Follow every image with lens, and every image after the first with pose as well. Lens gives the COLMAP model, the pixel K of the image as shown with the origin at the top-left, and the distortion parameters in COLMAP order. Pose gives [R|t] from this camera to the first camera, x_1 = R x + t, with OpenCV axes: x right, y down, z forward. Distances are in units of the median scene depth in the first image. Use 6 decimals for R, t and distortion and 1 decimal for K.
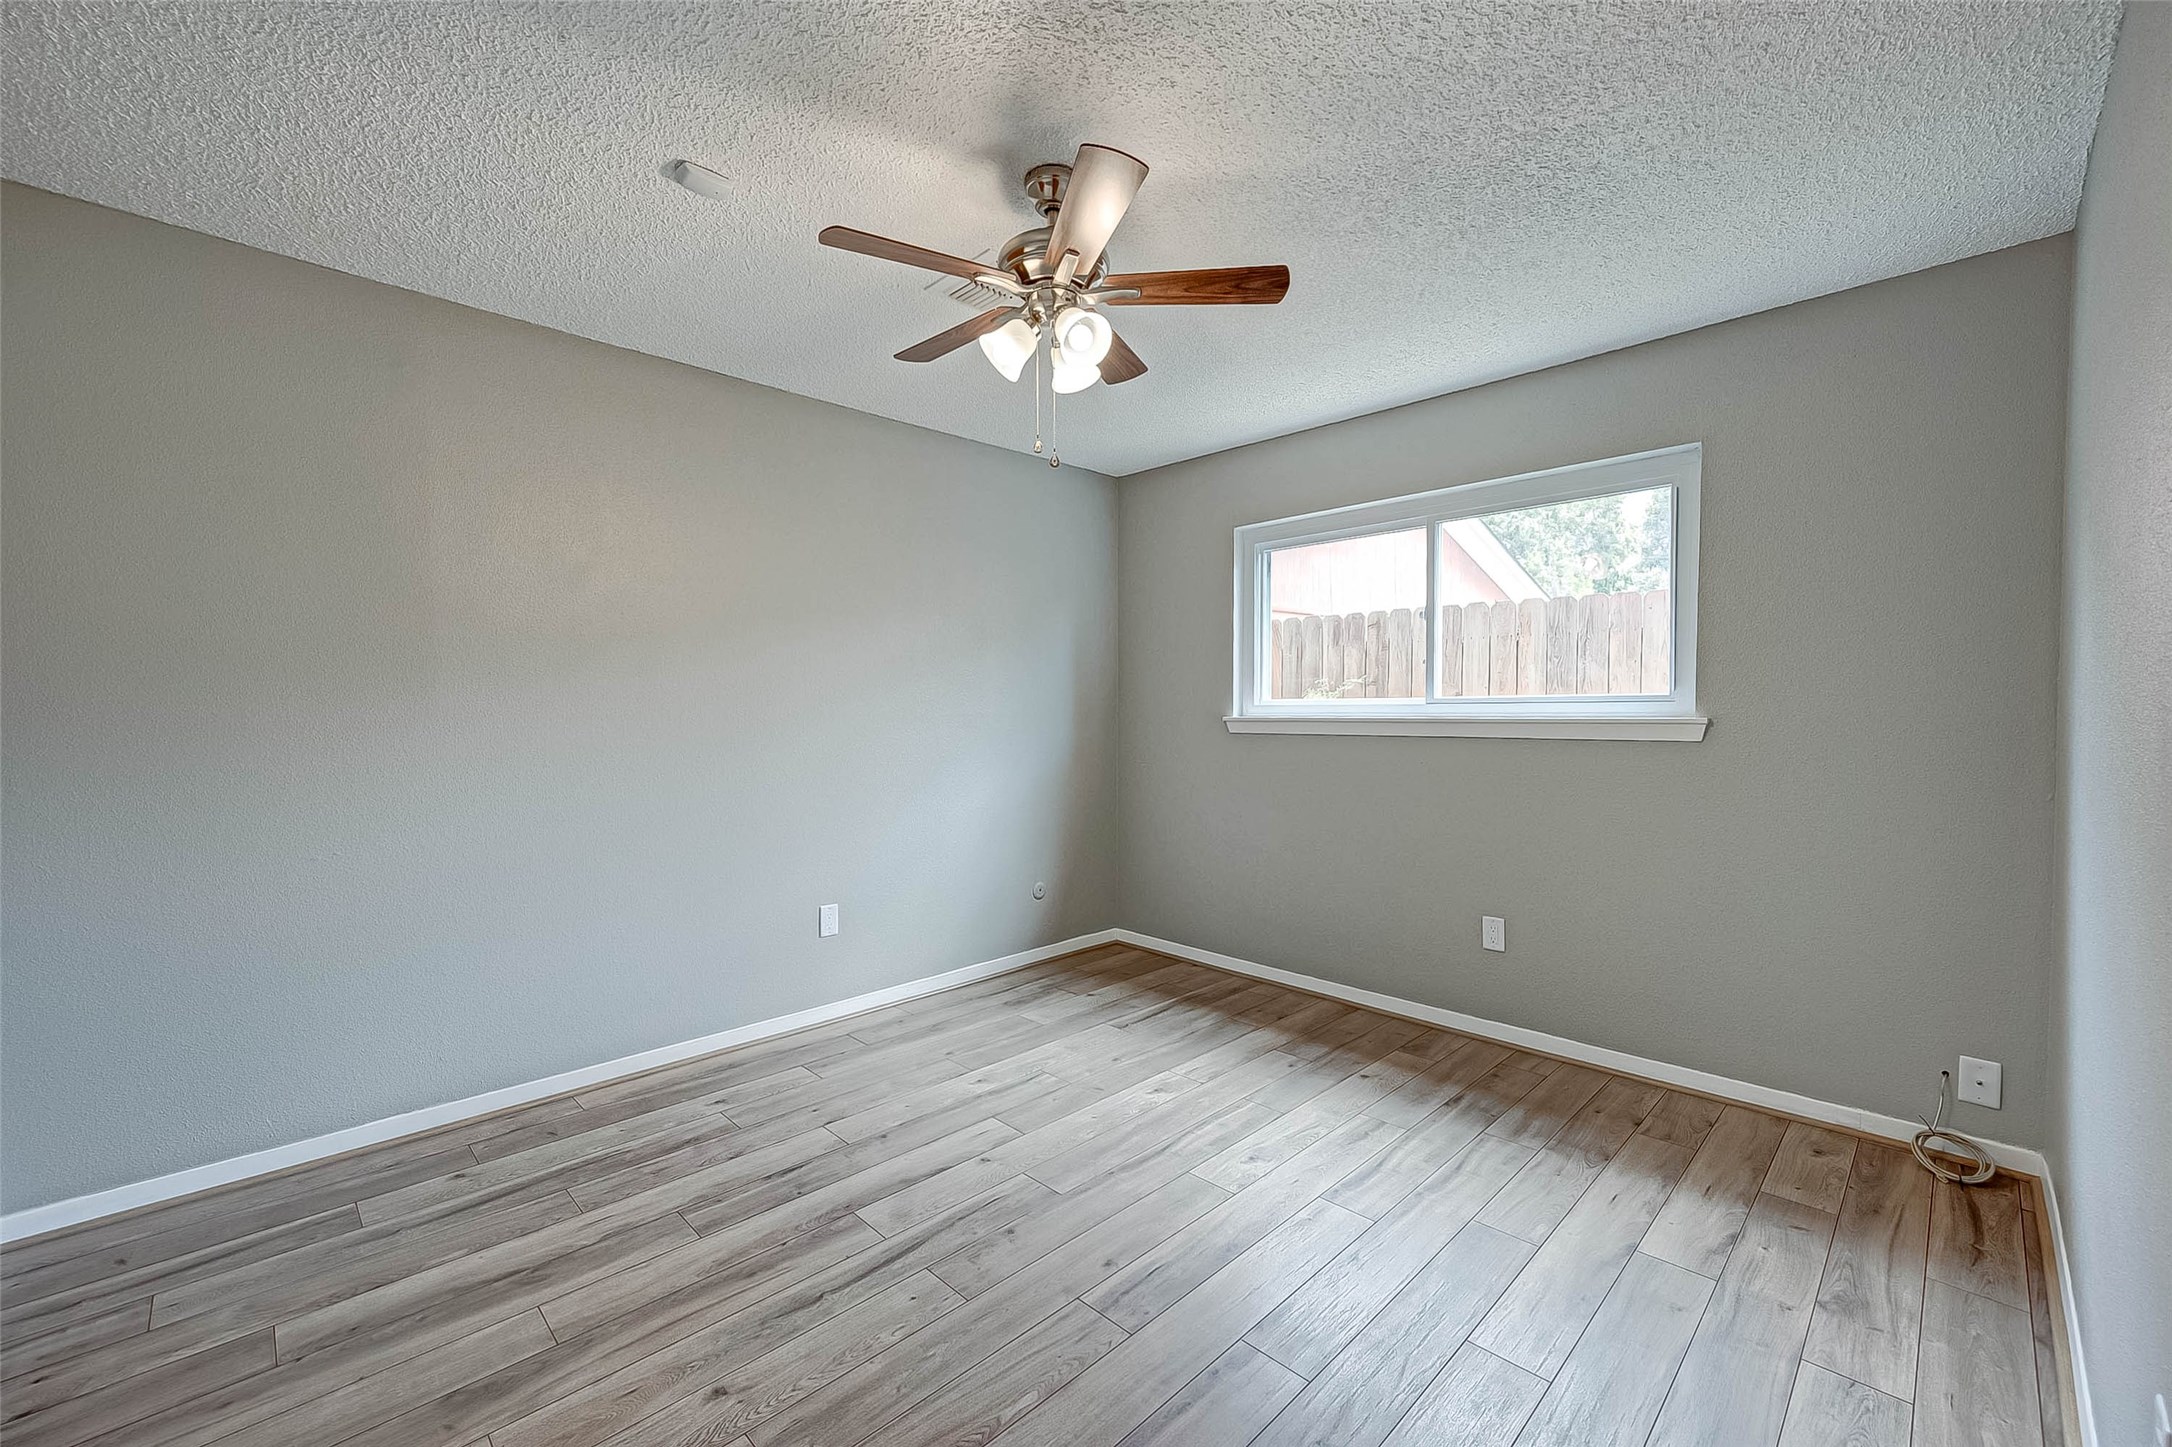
lens RADIAL K [[858.7, 0, 1086.0], [0, 858.7, 723.5], [0, 0, 1]] dist [-0.000165, -0.000317]
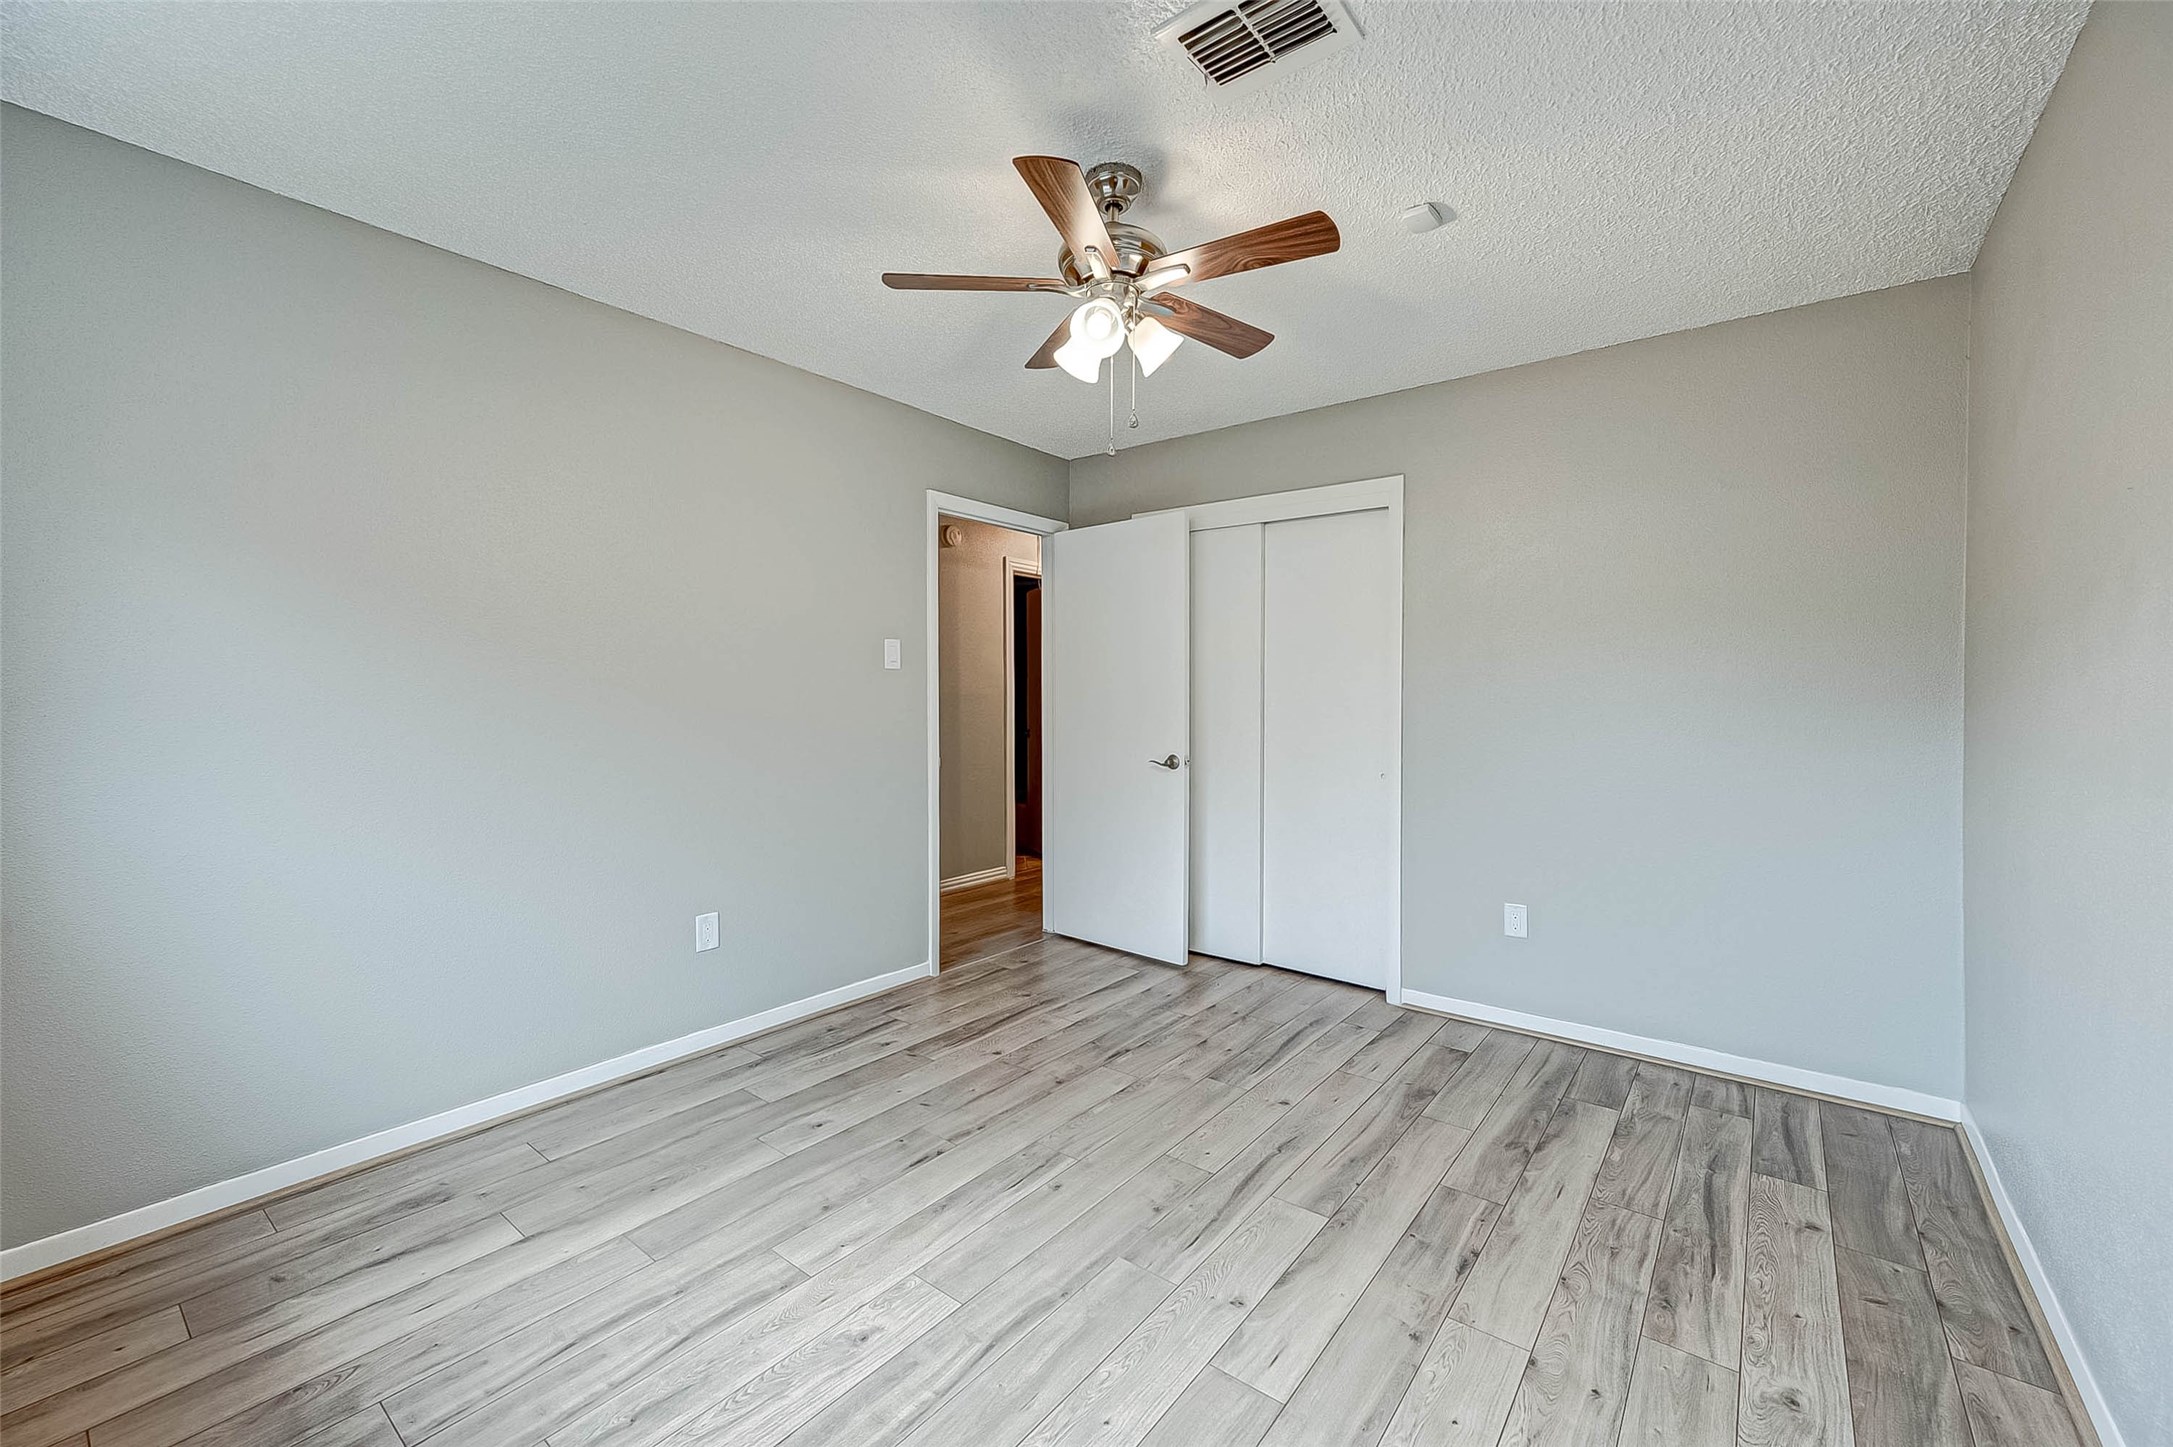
lens RADIAL K [[859.1, 0, 1086.5], [0, 859.1, 723.5], [0, 0, 1]] dist [-0.000165, -0.000317]
pose [[-0.992677, 0.003763, -0.120743, 0.107708], [-0.002578, 0.998627, 0.052313, -0.025998], [0.120774, 0.052241, -0.991304, 1.863600]]
